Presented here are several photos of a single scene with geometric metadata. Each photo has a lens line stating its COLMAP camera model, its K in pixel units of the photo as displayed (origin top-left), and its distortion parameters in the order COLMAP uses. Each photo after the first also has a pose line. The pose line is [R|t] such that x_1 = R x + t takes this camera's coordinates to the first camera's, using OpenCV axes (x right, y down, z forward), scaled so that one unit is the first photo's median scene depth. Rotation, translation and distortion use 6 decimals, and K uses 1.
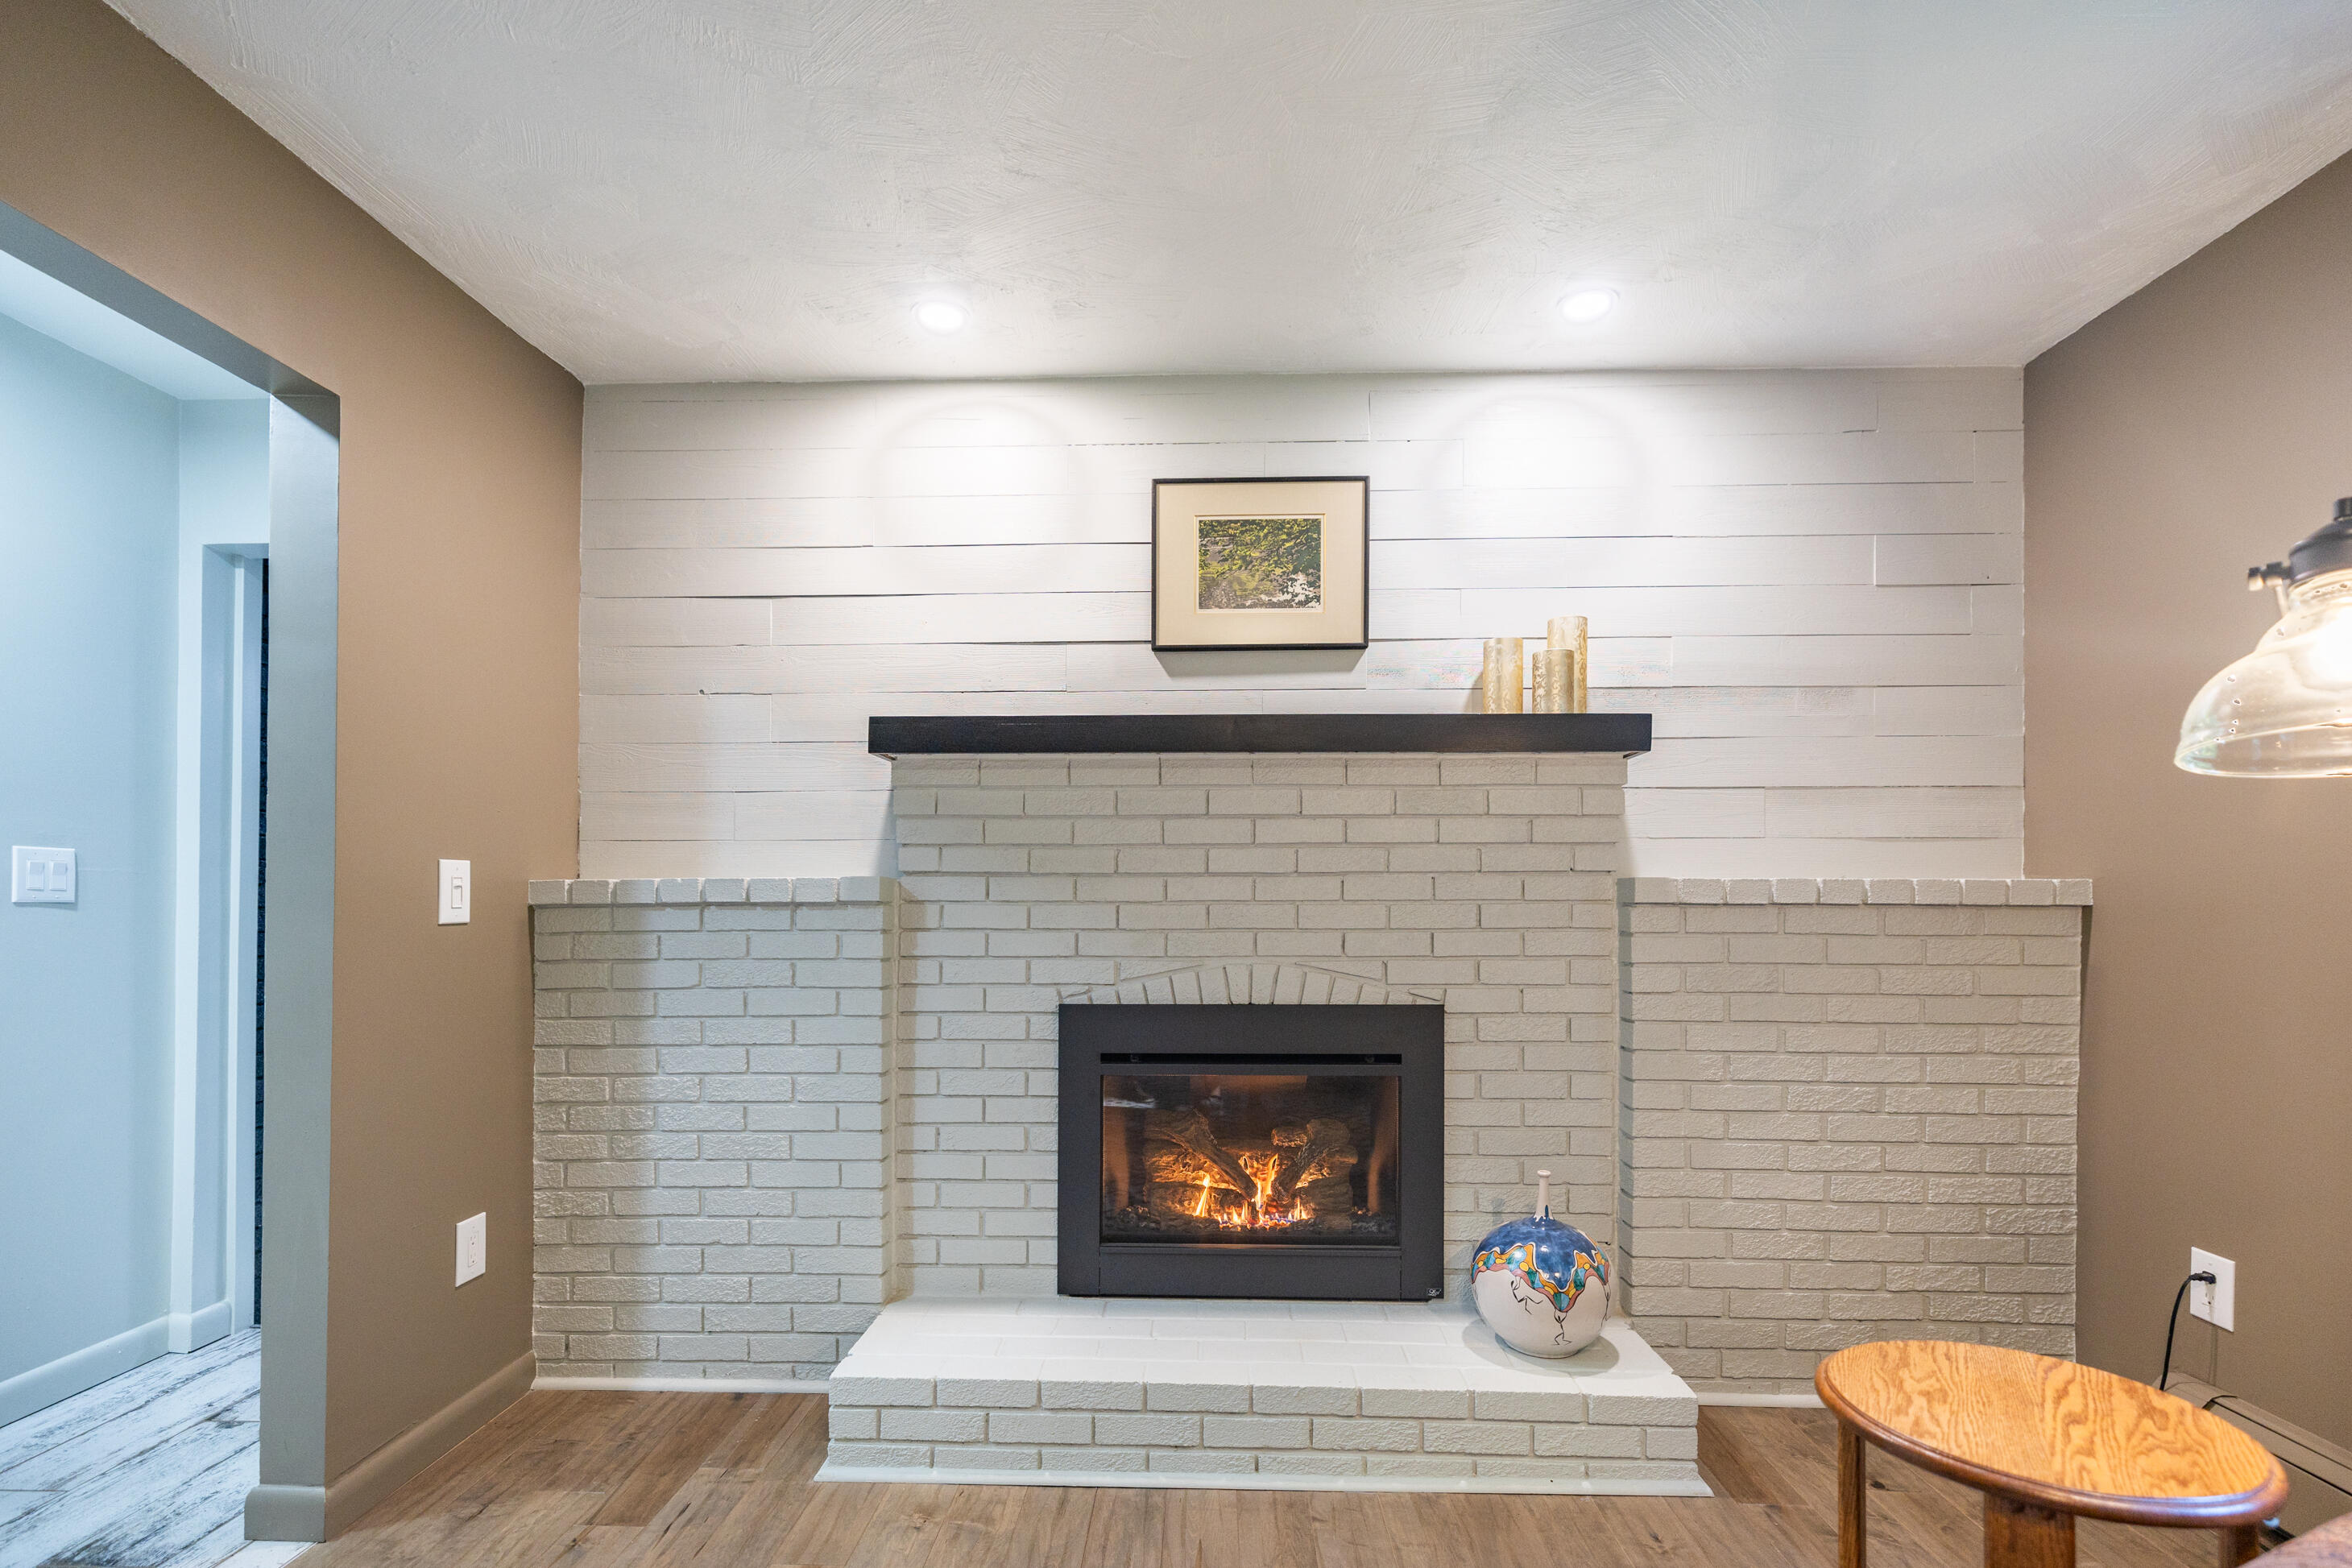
lens RADIAL K [[1057.3, 0, 1169.1], [0, 1057.3, 892.0], [0, 0, 1]] dist [0.001180, 0.000204]
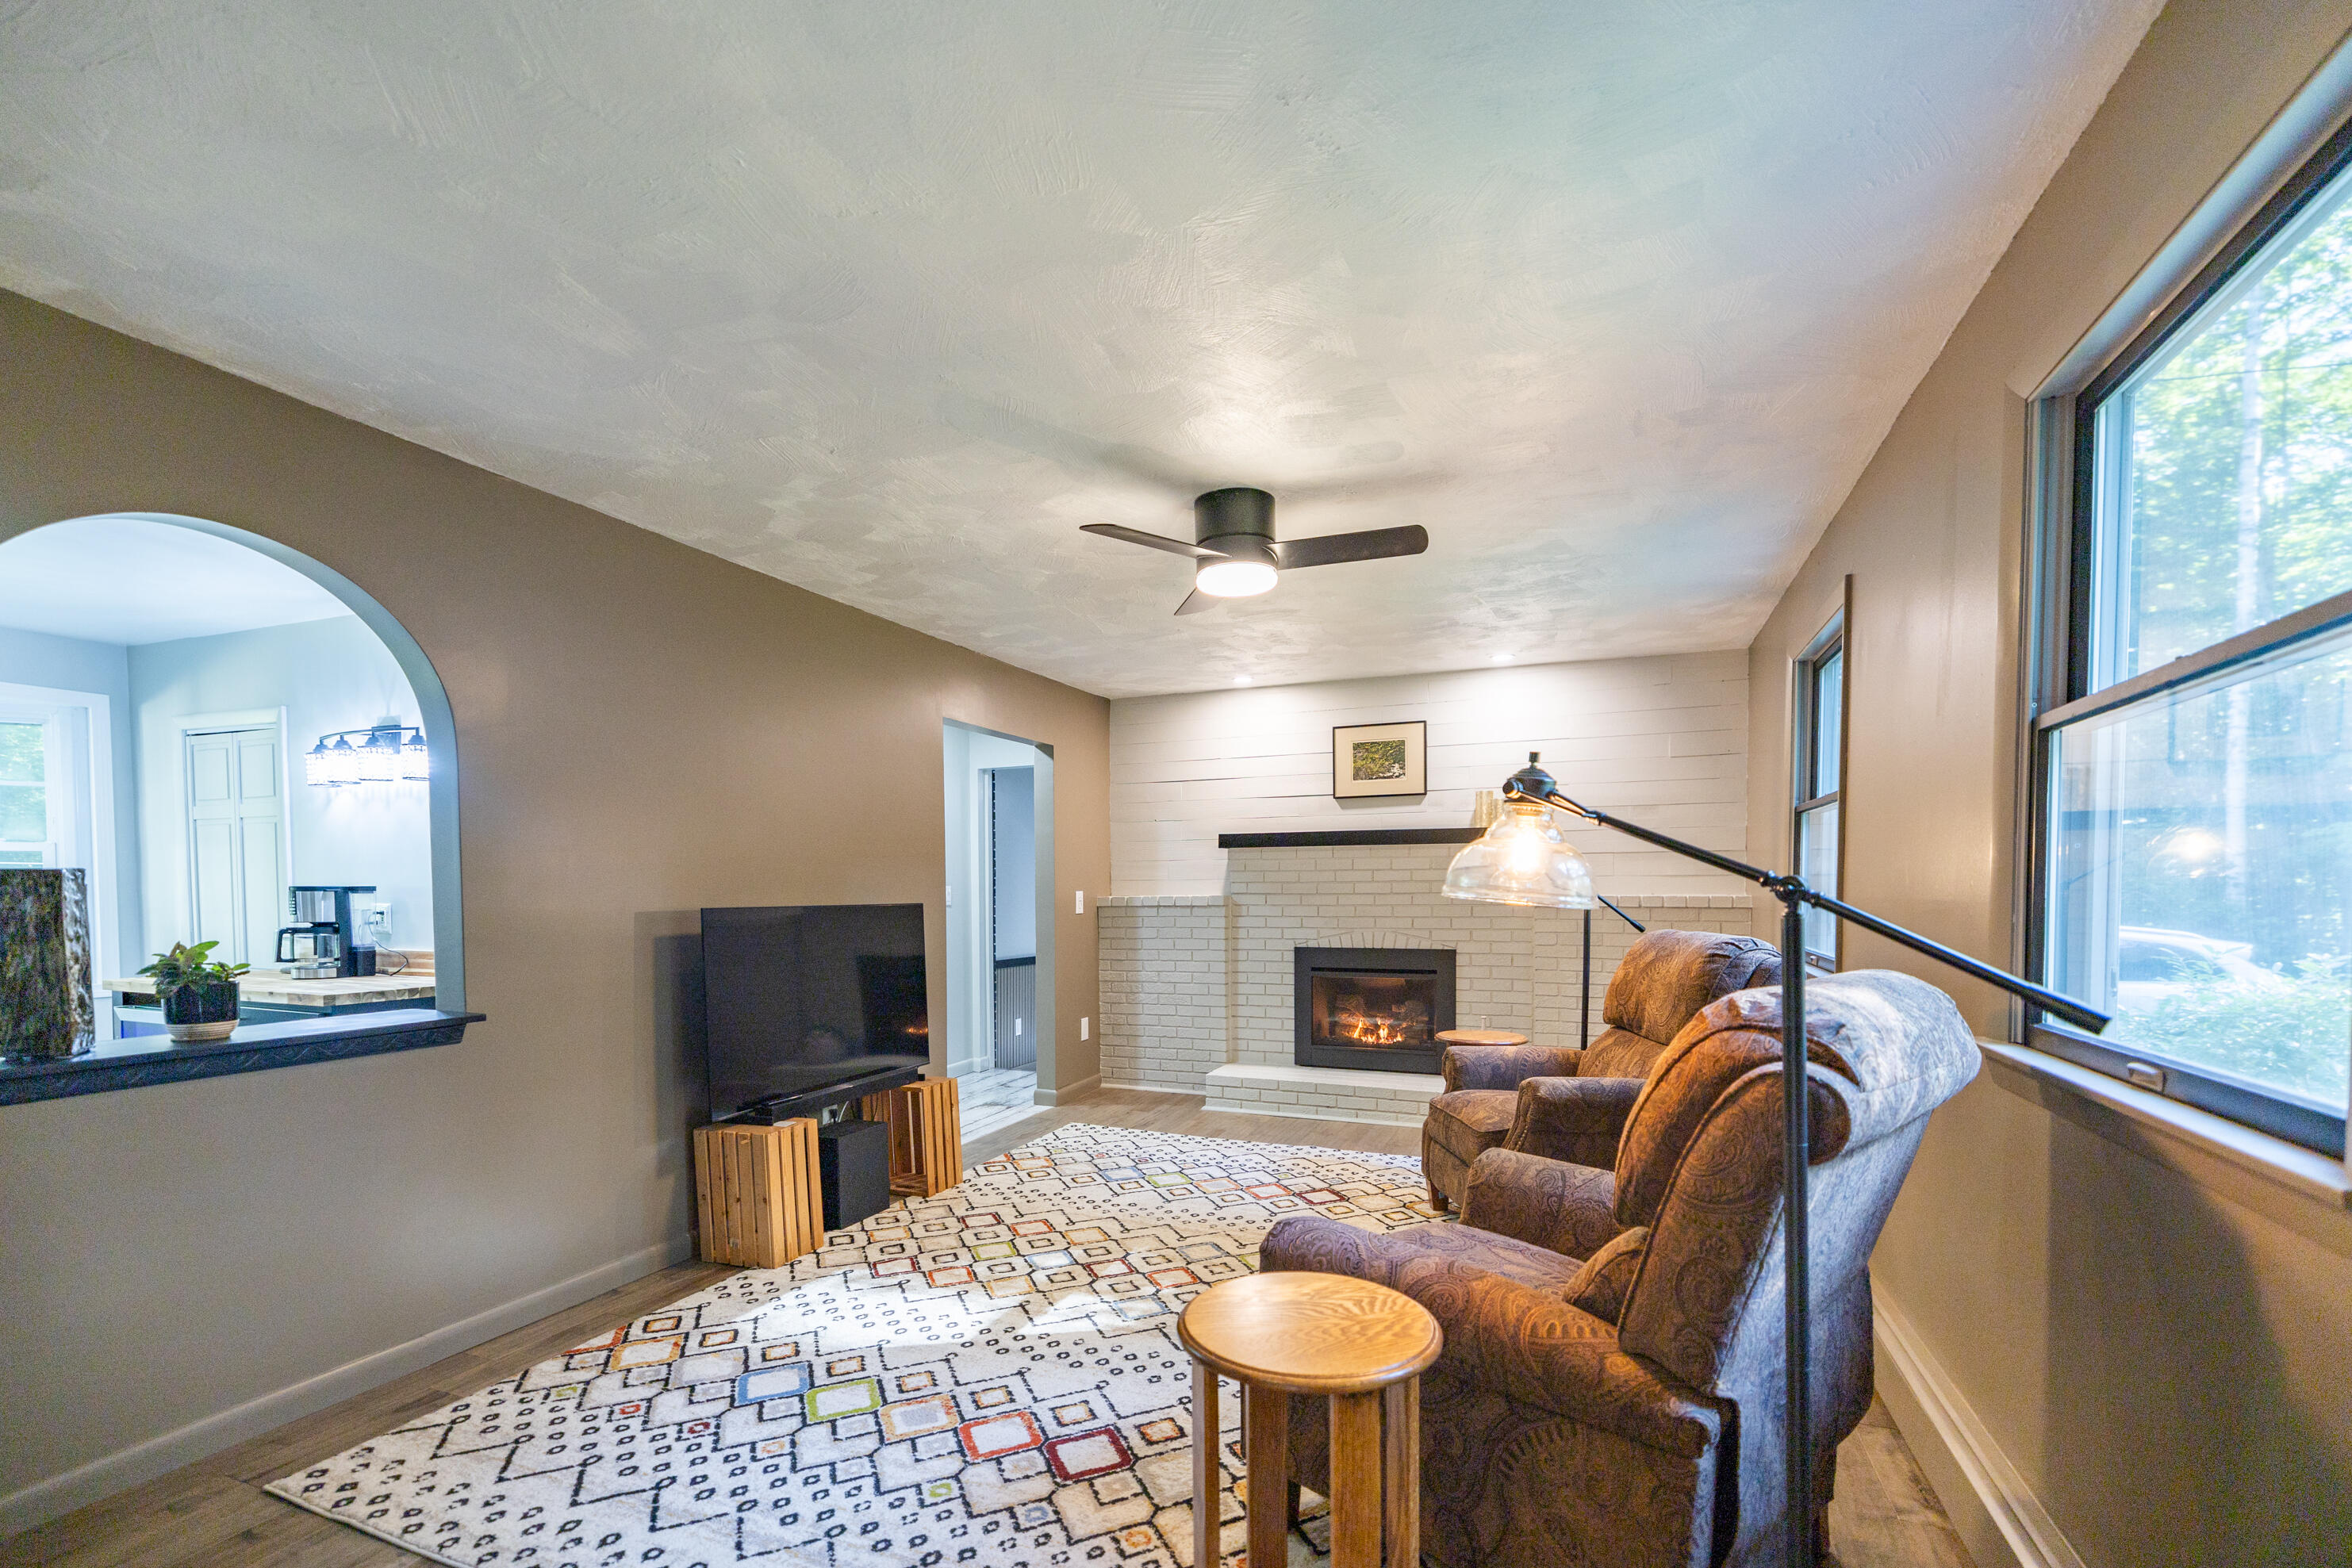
lens RADIAL K [[1057.5, 0, 1176.8], [0, 1057.5, 920.7], [0, 0, 1]] dist [0.000127, 0.000045]
pose [[0.941696, 0.005847, -0.336415, 0.465824], [0.009652, 0.998968, 0.044379, -0.066468], [0.336328, -0.045039, 0.940667, -1.401681]]
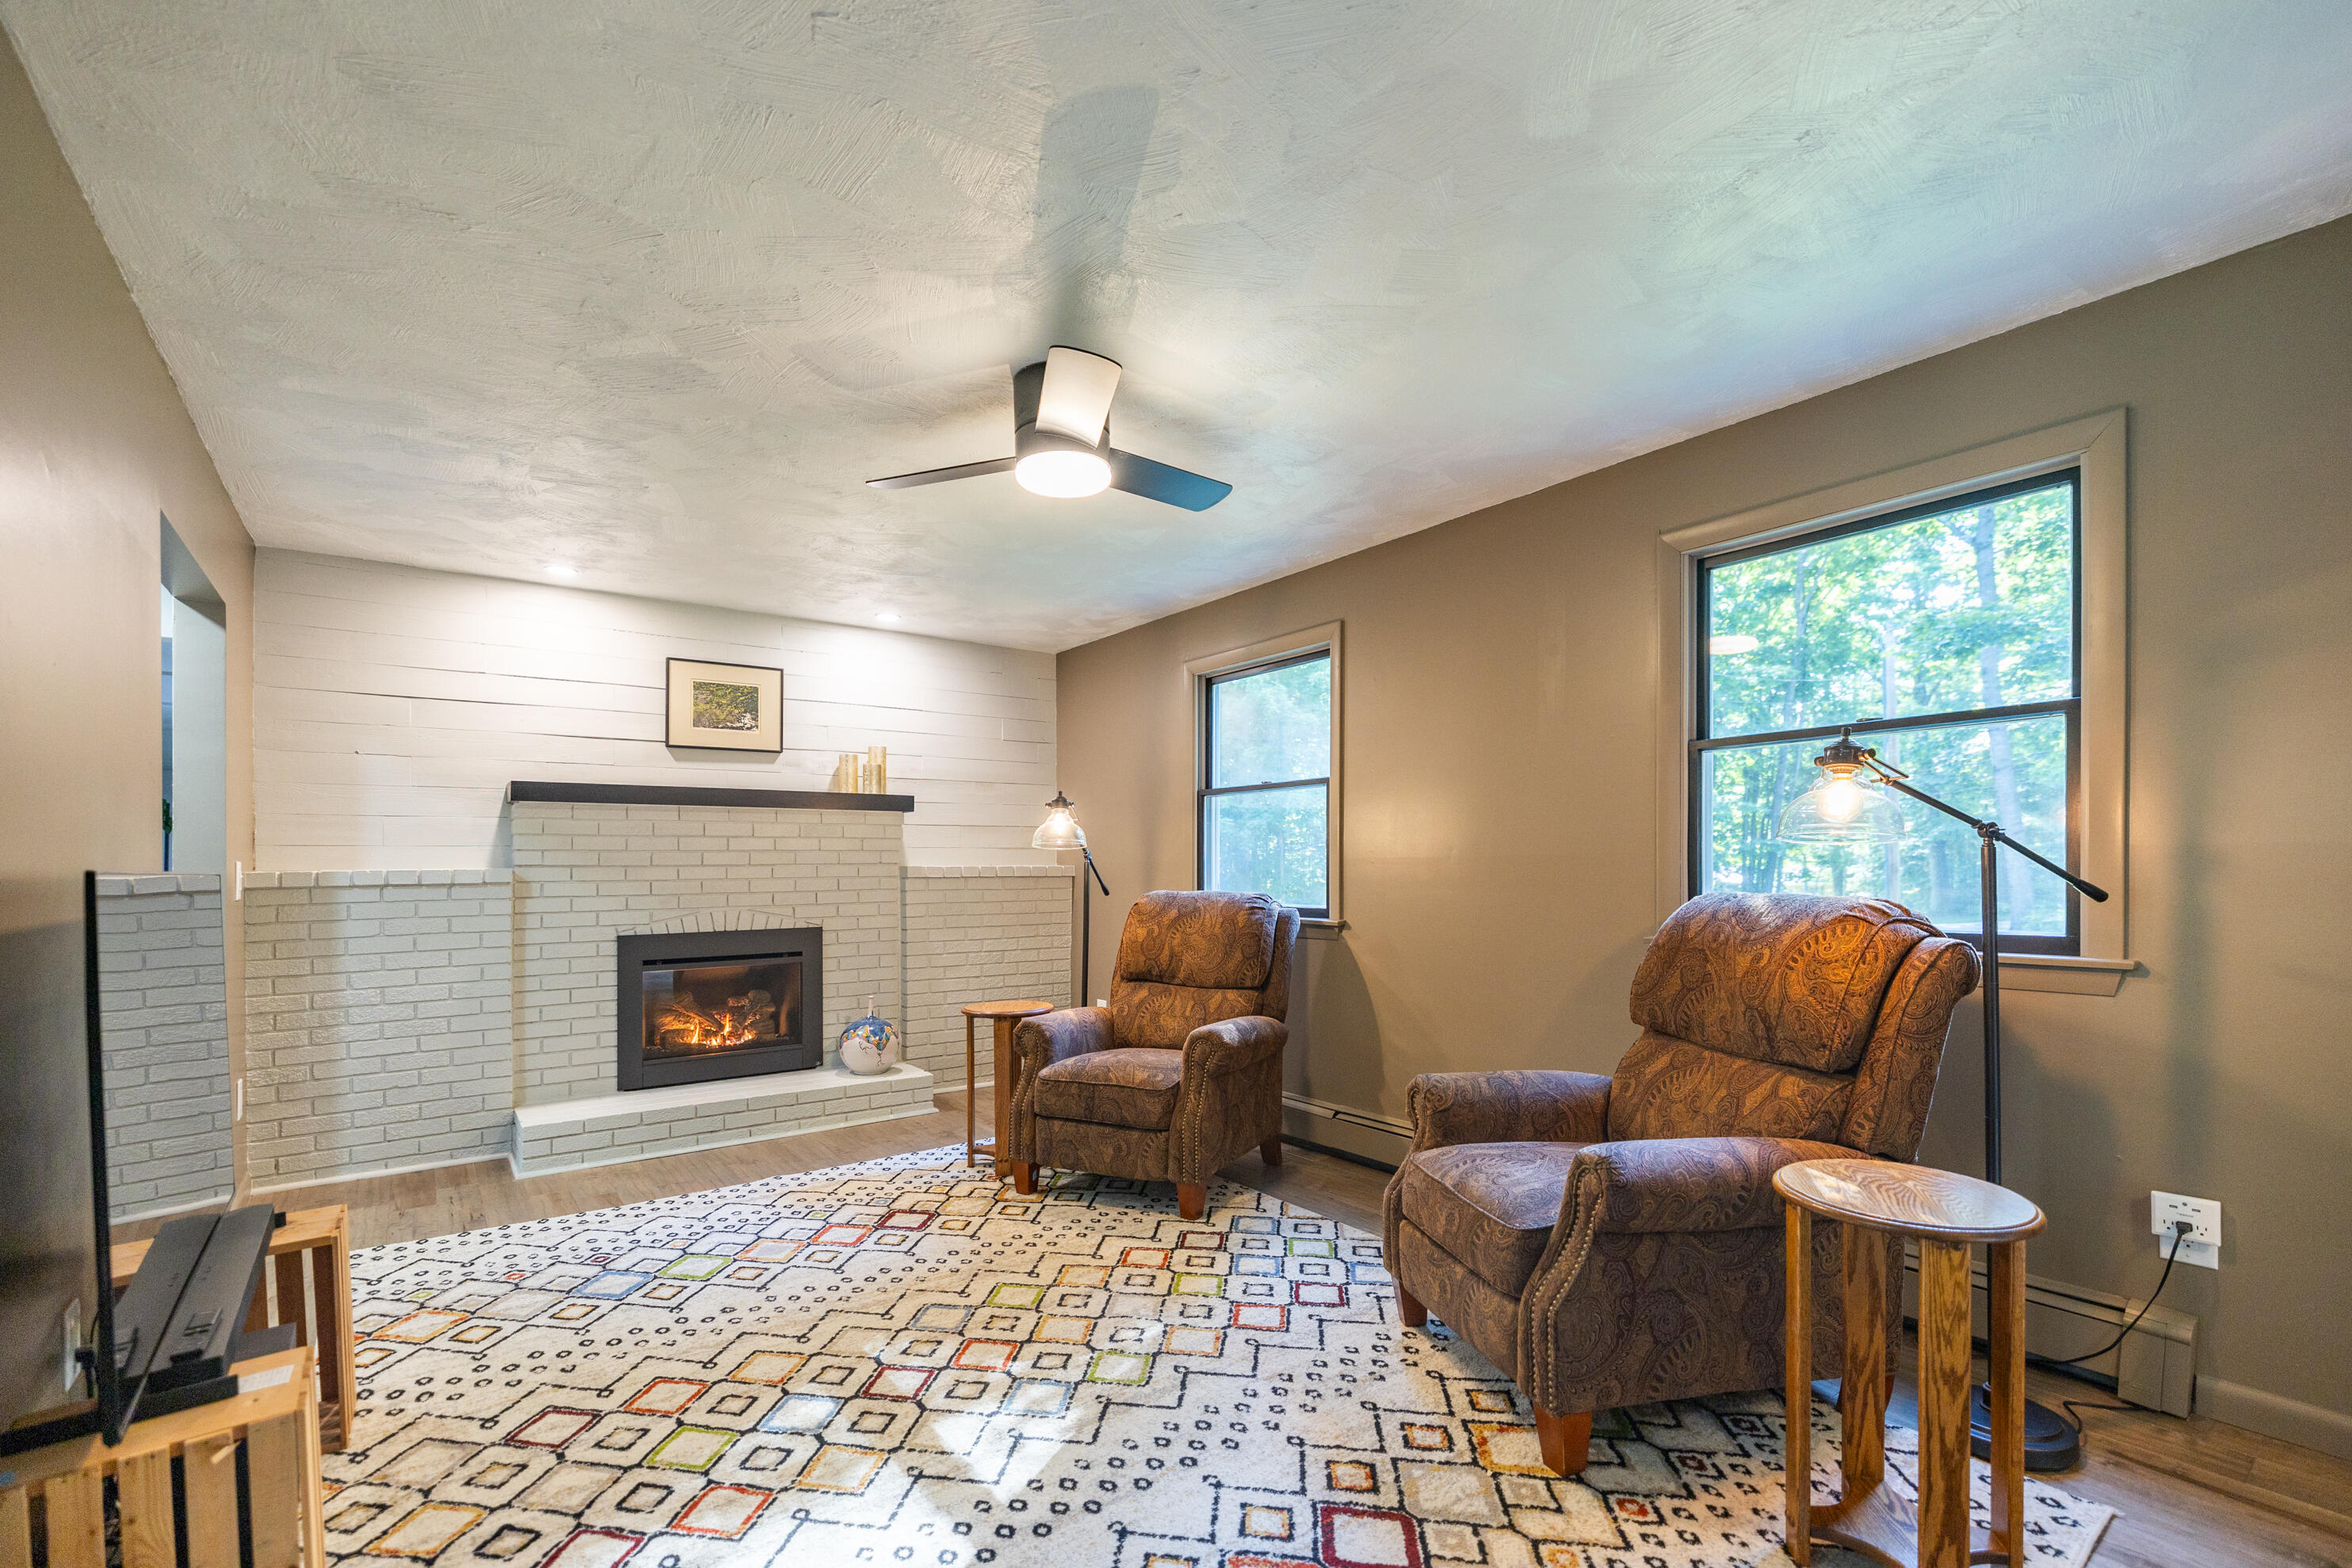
lens RADIAL K [[1023.5, 0, 1176.2], [0, 1023.5, 871.2], [0, 0, 1]] dist [0.000540, 0.000173]
pose [[0.770856, -0.009539, 0.636938, -0.496341], [0.000643, 0.999899, 0.014196, -0.032946], [-0.637009, -0.010534, 0.770784, -1.023878]]
